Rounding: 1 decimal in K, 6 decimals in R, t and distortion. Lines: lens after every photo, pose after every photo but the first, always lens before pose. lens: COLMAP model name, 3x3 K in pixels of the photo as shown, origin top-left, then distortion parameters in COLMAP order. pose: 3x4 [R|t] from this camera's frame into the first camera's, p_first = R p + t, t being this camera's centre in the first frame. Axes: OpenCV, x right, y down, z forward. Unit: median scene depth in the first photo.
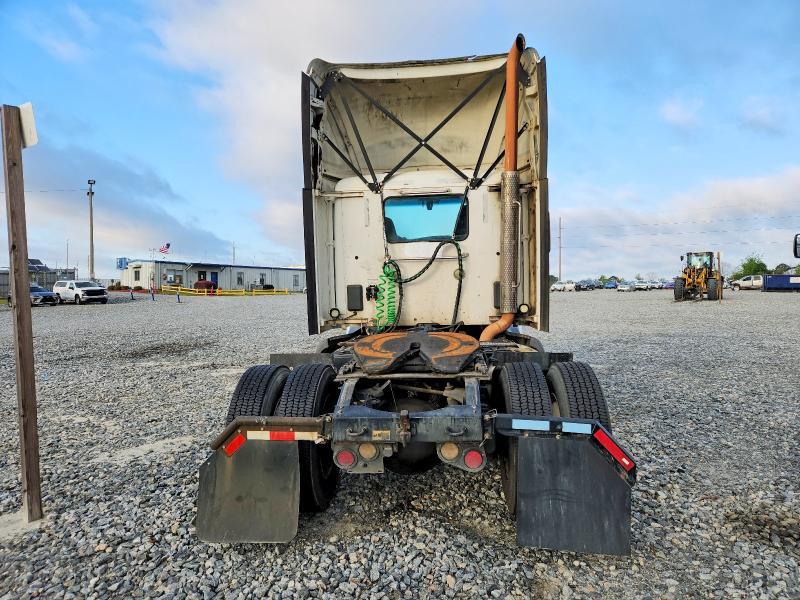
lens RADIAL K [[525.1, 0, 403.7], [0, 525.1, 305.1], [0, 0, 1]] dist [0.050715, -0.027433]
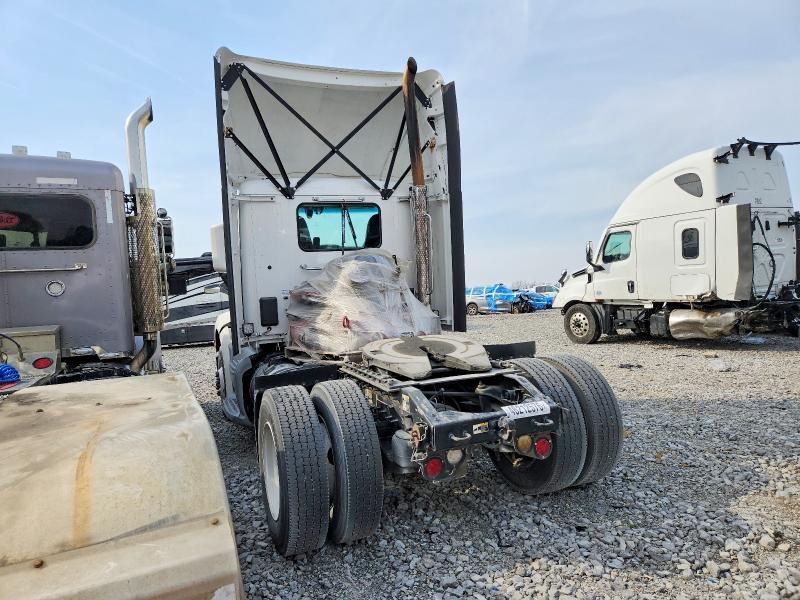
lens RADIAL K [[525.1, 0, 388.2], [0, 525.1, 301.3], [0, 0, 1]] dist [0.050715, -0.027433]
pose [[0.892393, -0.041951, 0.449305, -0.328340], [0.059105, 0.997958, -0.024213, 0.003167], [-0.447372, 0.048164, 0.893050, 0.093556]]
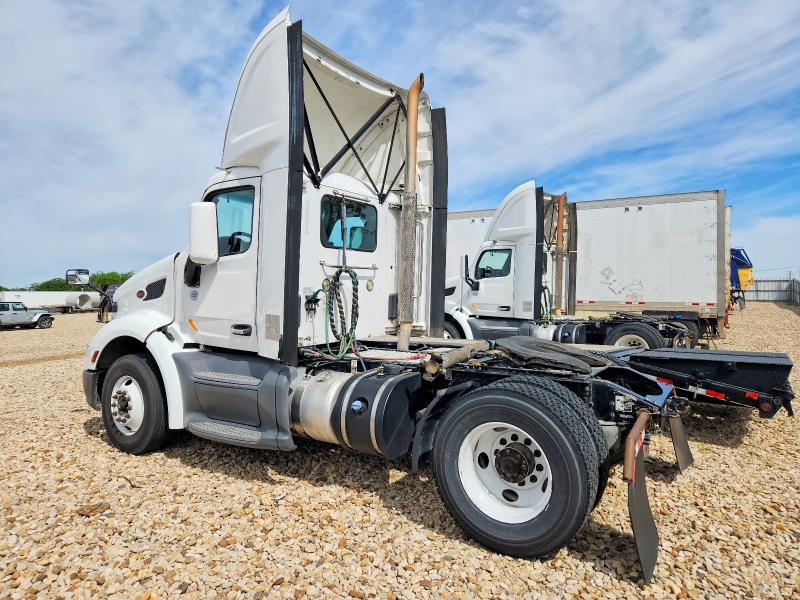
lens RADIAL K [[525.1, 0, 403.0], [0, 525.1, 295.7], [0, 0, 1]] dist [0.050715, -0.027433]
pose [[0.453243, 0.015337, 0.891255, -0.752514], [0.054247, 0.997524, -0.044752, 0.006791], [-0.889735, 0.068631, 0.451289, 0.511604]]
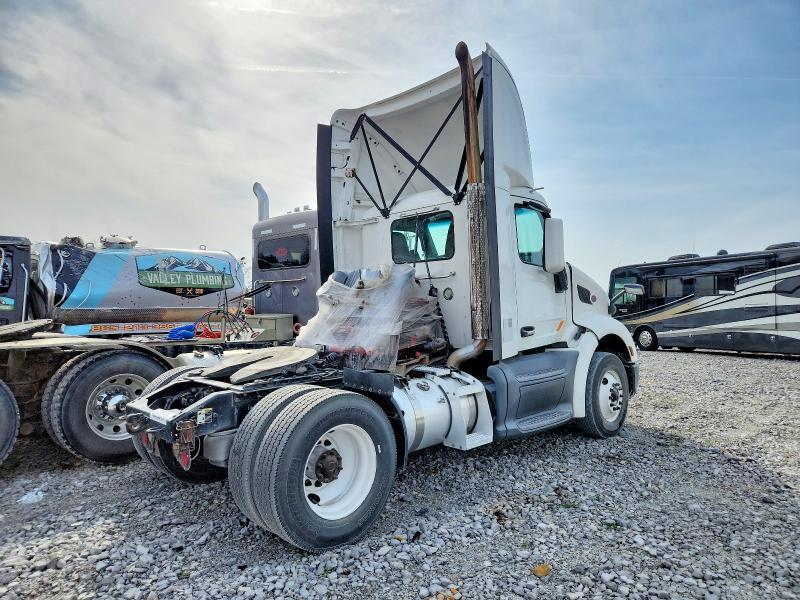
lens RADIAL K [[529.0, 0, 401.8], [0, 529.0, 295.5], [0, 0, 1]] dist [0.026030, -0.000979]
pose [[0.756522, 0.002150, -0.653965, 0.675132], [-0.035788, 0.998632, -0.038117, -0.018075], [0.652988, 0.052240, 0.755564, 0.229509]]
